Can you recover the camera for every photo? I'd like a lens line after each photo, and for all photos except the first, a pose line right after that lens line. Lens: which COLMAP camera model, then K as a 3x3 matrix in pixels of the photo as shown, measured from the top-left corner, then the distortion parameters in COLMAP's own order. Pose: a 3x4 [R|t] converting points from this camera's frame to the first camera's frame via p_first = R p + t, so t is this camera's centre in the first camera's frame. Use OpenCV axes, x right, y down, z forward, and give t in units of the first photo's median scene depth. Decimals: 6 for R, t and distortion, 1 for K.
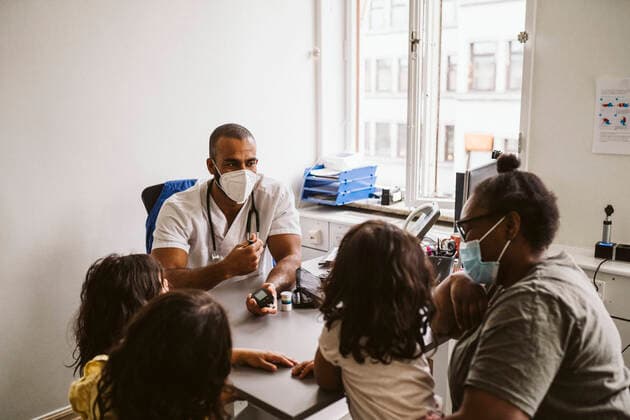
lens RADIAL K [[580.6, 0, 315.0], [0, 580.6, 210.2], [0, 0, 1]] dist [-0.002149, 0.000000]
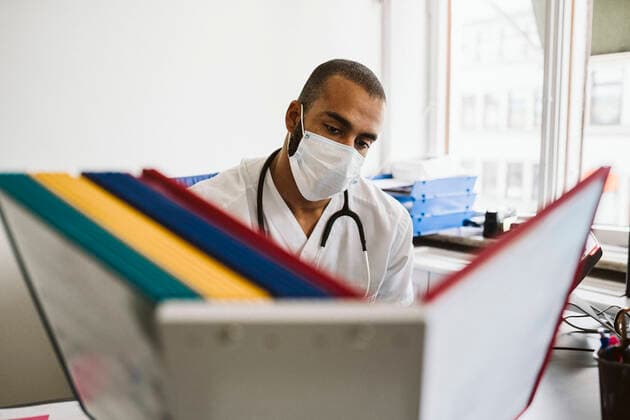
lens RADIAL K [[580.6, 0, 315.0], [0, 580.6, 210.5], [0, 0, 1]] dist [-0.002149, 0.000000]
pose [[0.984532, 0.025120, -0.173397, 0.044458], [-0.036375, 0.997411, -0.062039, 0.006246], [0.171389, 0.067386, 0.982896, 0.360013]]
